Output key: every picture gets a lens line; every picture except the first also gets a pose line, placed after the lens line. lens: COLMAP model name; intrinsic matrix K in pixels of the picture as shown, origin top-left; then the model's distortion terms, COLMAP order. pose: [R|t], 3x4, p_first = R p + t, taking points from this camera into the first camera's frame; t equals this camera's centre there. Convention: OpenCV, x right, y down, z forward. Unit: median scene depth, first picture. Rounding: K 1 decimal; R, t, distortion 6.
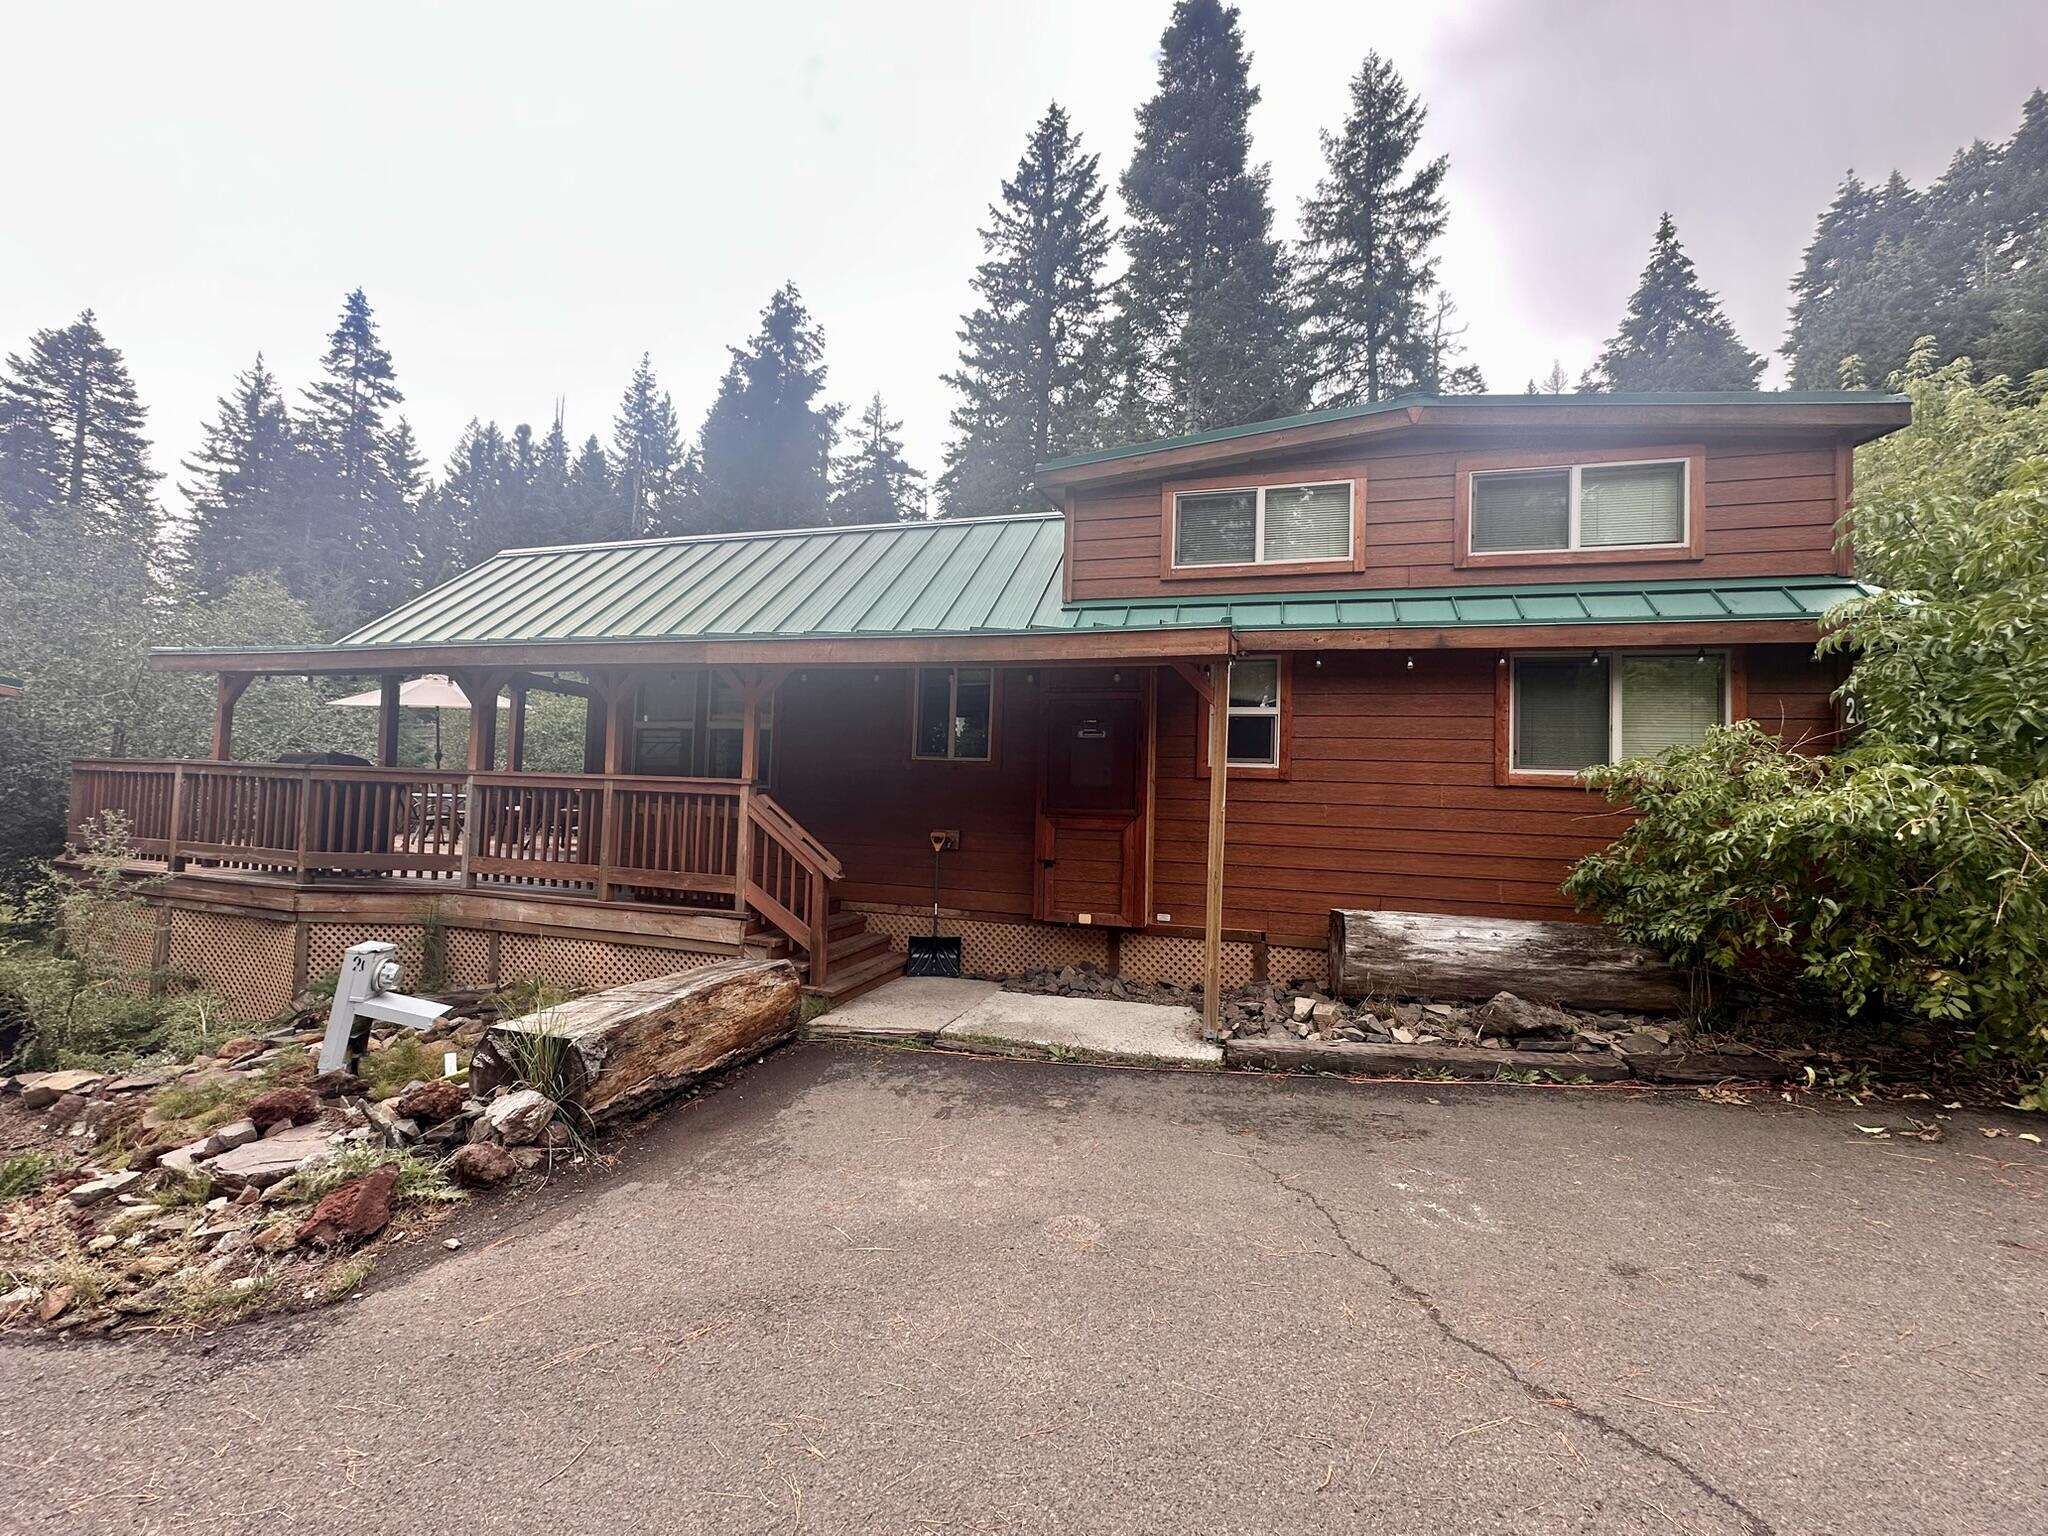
lens RADIAL K [[813.4, 0, 1010.7], [0, 813.4, 765.6], [0, 0, 1]] dist [-0.003415, 0.000806]
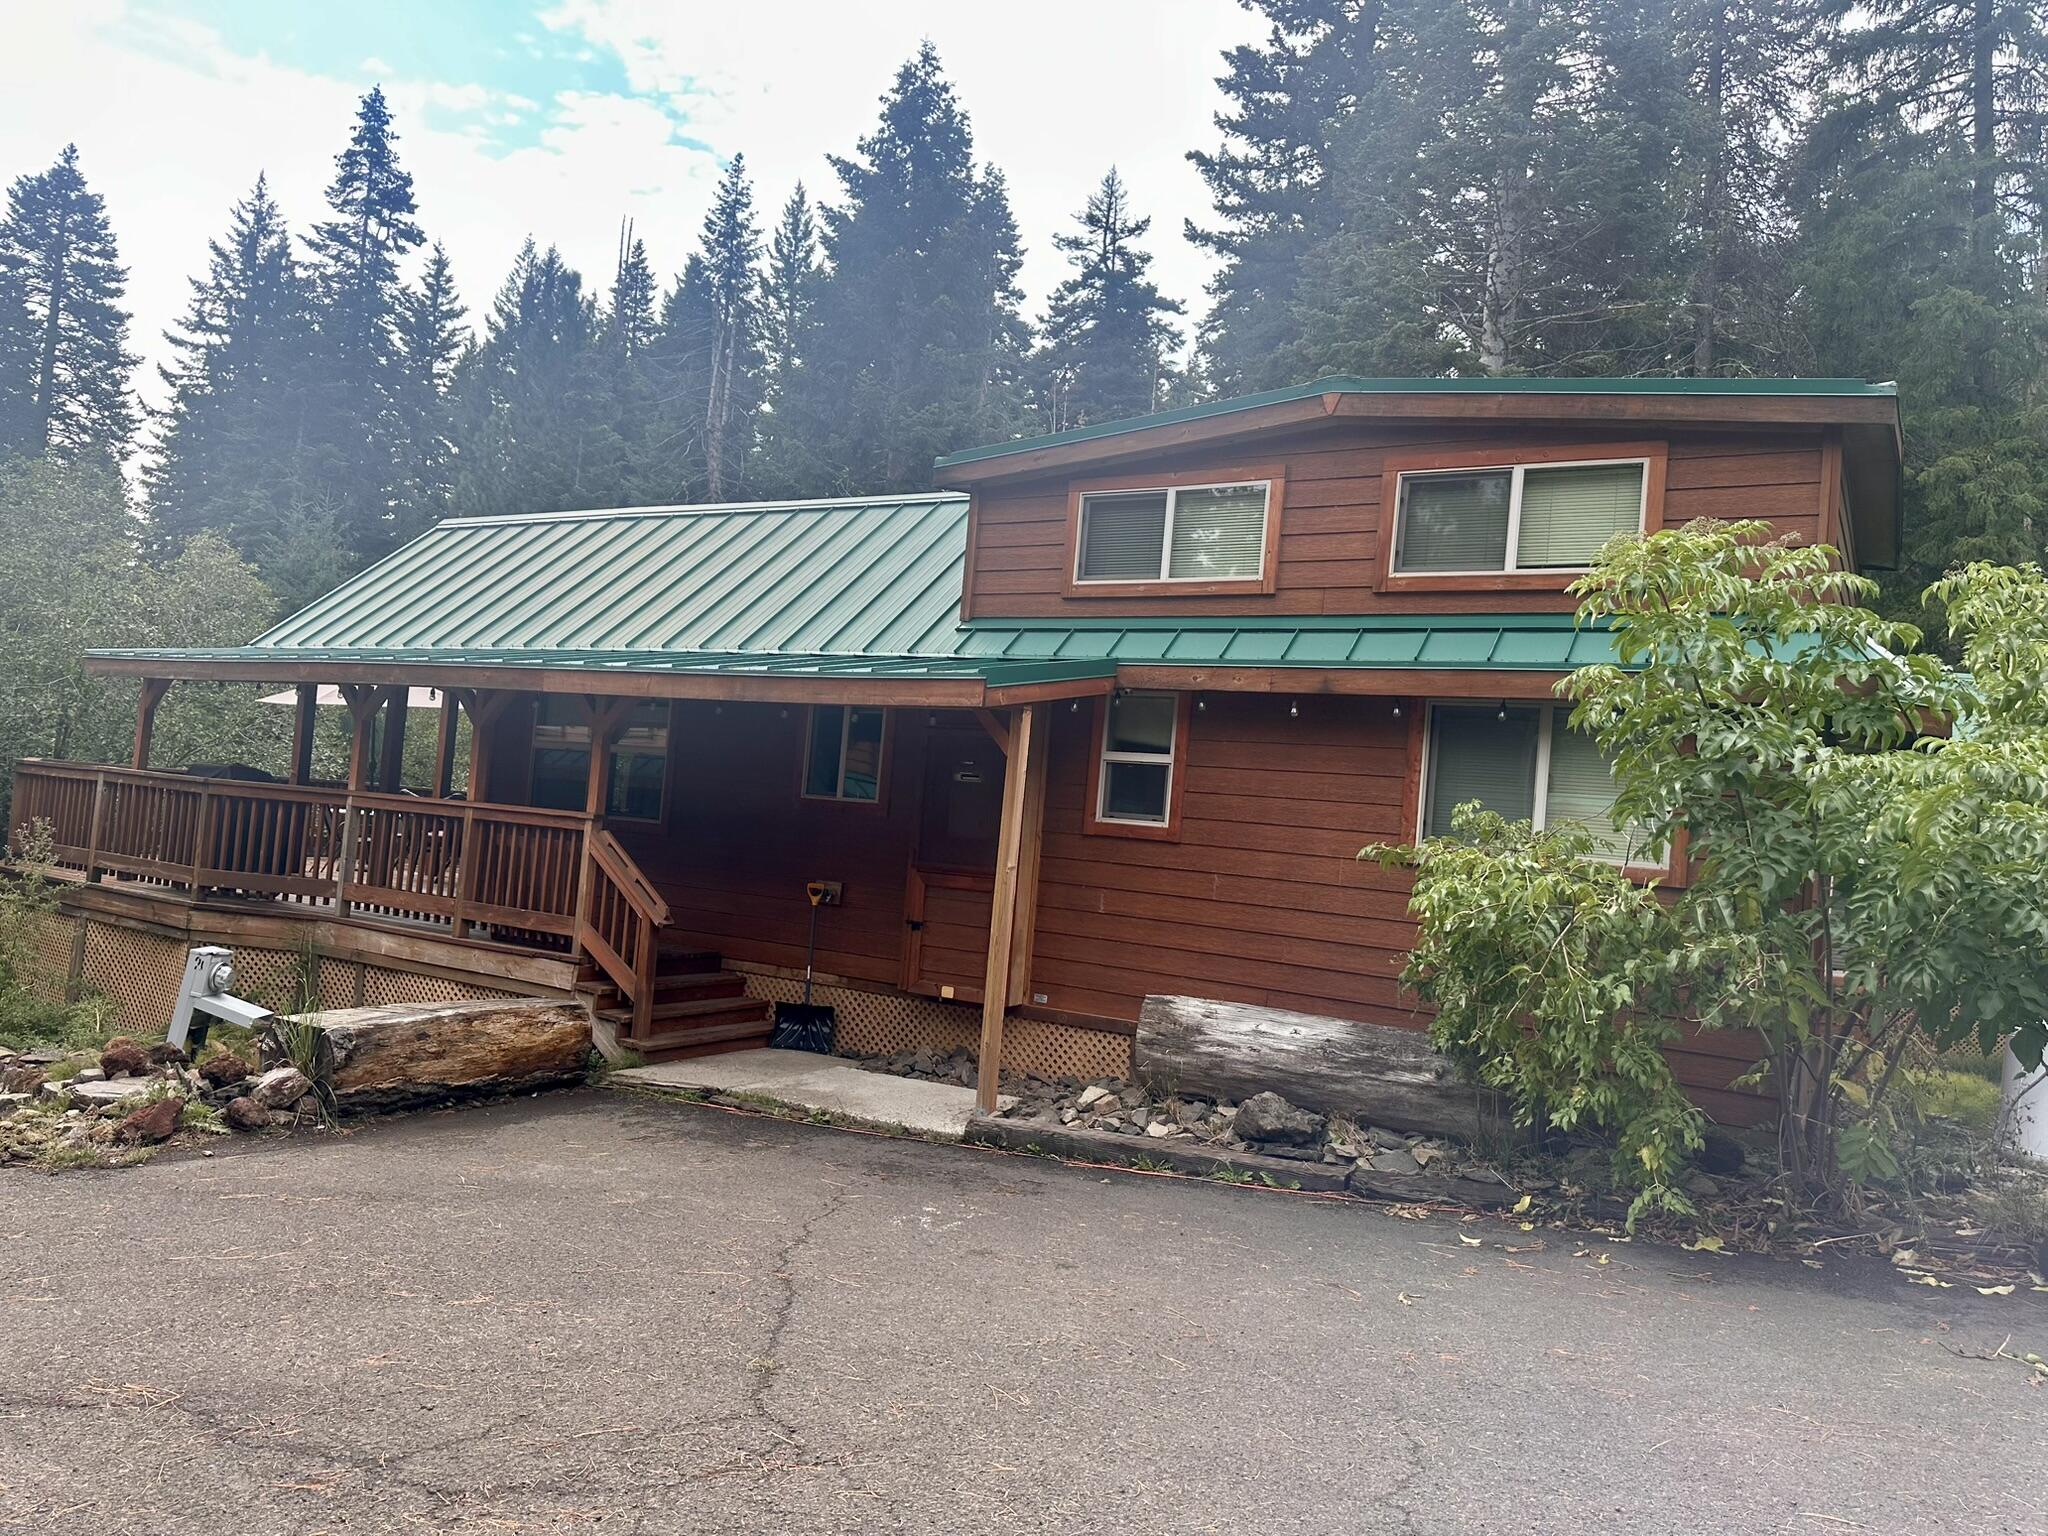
lens RADIAL K [[1433.0, 0, 1012.6], [0, 1433.0, 764.1], [0, 0, 1]] dist [0.049553, -0.057546]
pose [[0.965470, 0.034615, -0.258206, 0.527936], [-0.038732, 0.999191, -0.010872, -0.038326], [0.257621, 0.020497, 0.966029, -0.437798]]
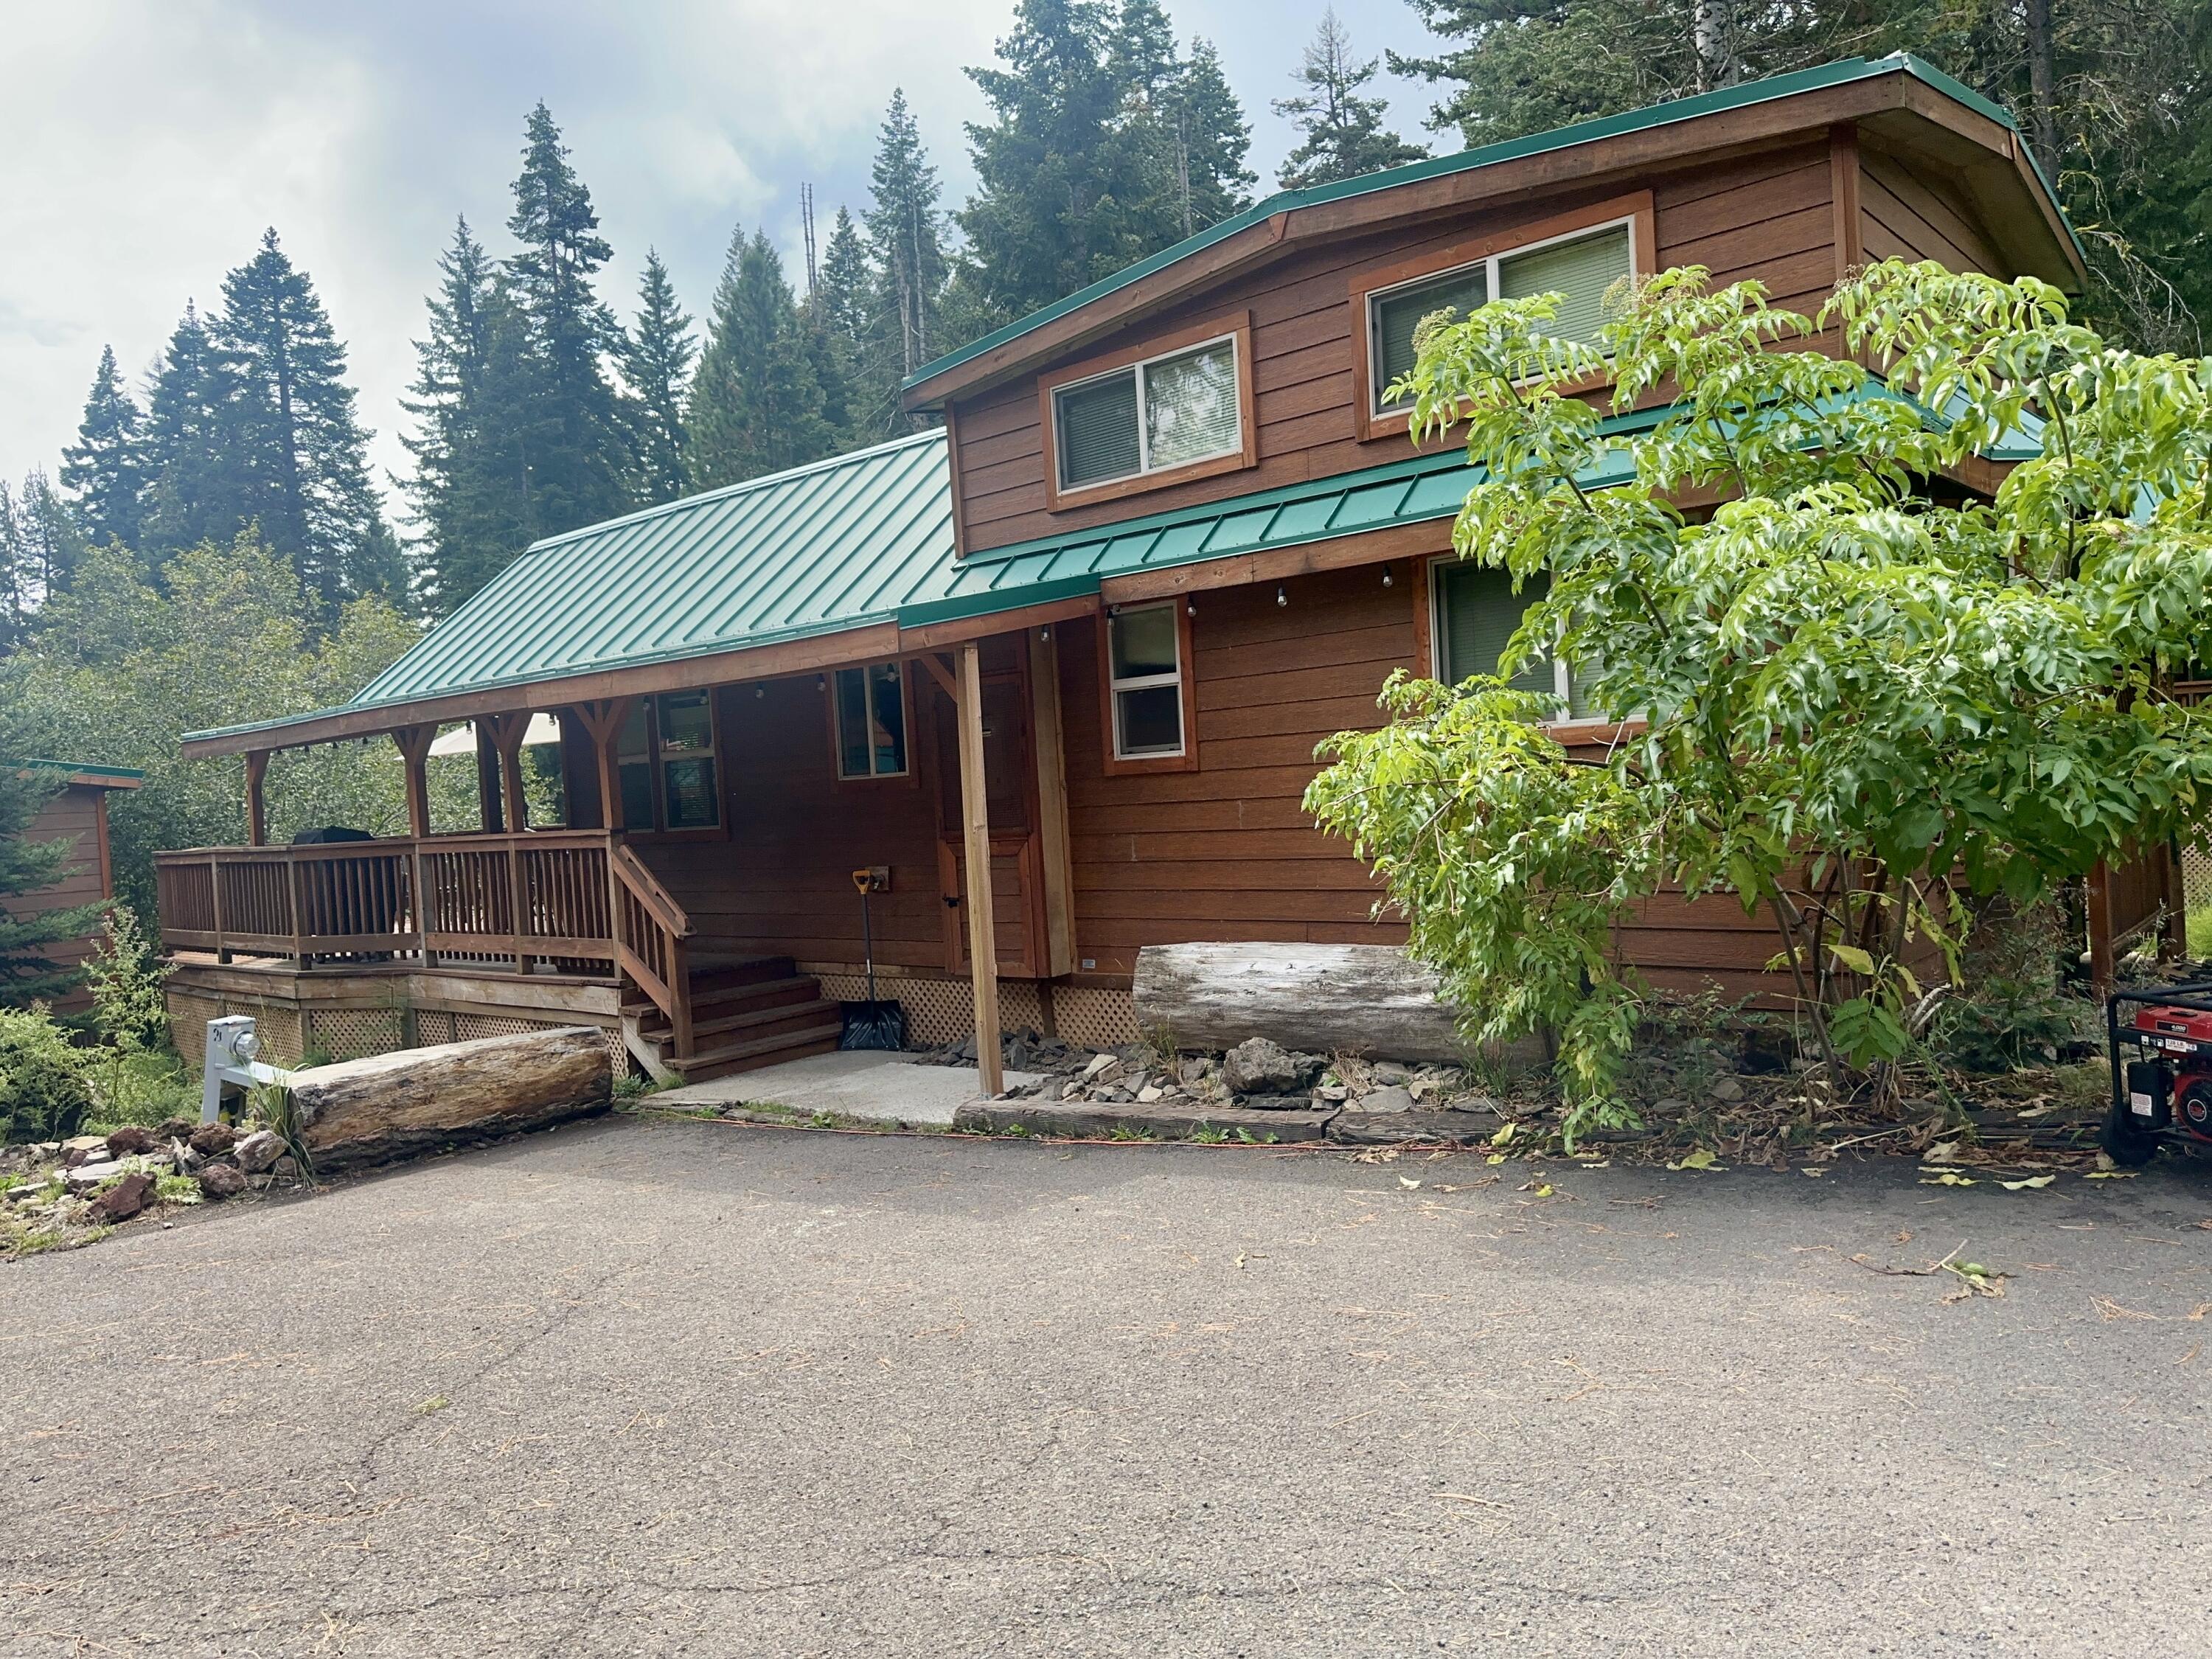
lens RADIAL K [[1547.8, 0, 1106.9], [0, 1547.8, 823.9], [0, 0, 1]] dist [0.049553, -0.057546]
pose [[0.904926, -0.081347, -0.417721, 0.805346], [0.111598, 0.992571, 0.048465, -0.009925], [0.410676, -0.090474, 0.907282, -0.282890]]
